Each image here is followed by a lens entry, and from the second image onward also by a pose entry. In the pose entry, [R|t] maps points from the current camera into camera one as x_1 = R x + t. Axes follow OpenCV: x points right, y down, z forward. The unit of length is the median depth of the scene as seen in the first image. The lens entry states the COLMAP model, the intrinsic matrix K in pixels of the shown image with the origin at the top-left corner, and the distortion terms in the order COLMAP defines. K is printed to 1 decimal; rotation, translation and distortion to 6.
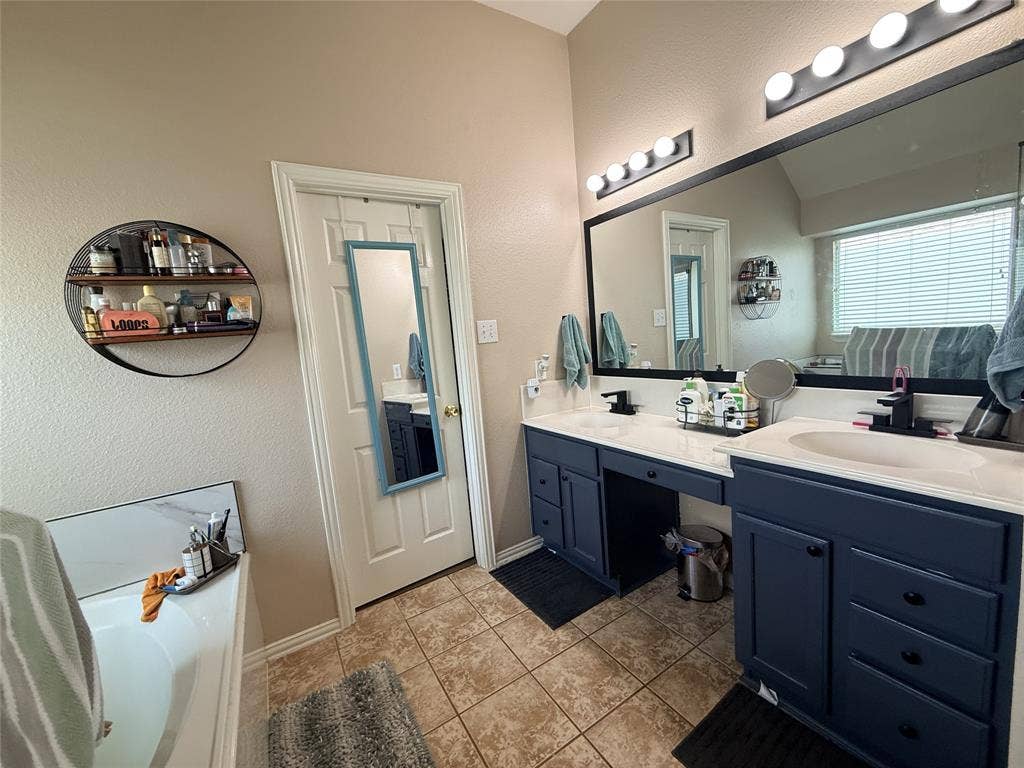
lens RADIAL K [[405.8, 0, 512.0], [0, 405.8, 384.0], [0, 0, 1]] dist [-0.000768, -0.000204]
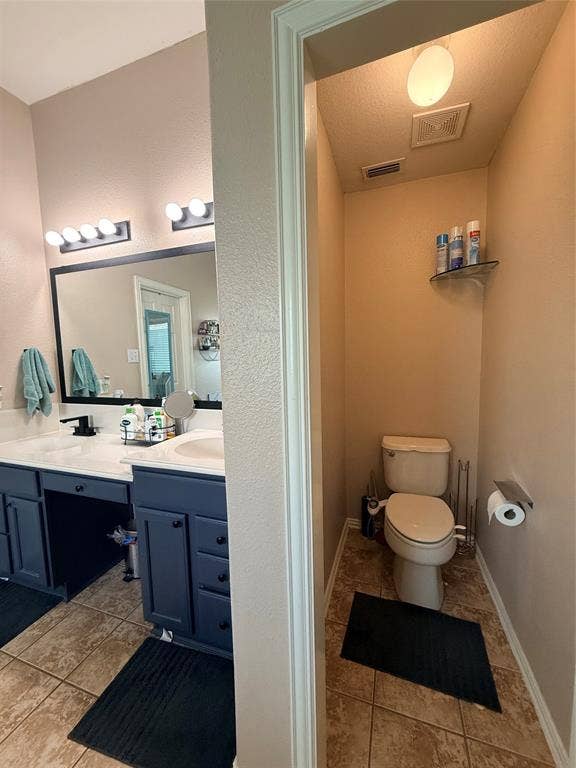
lens RADIAL K [[304.4, 0, 287.4], [0, 304.4, 381.7], [0, 0, 1]] dist [-0.000768, -0.000204]
pose [[0.776567, 0.010683, 0.629945, 0.202388], [0.033167, 0.997777, -0.057808, -0.014493], [-0.629162, 0.065785, 0.774486, -0.078118]]
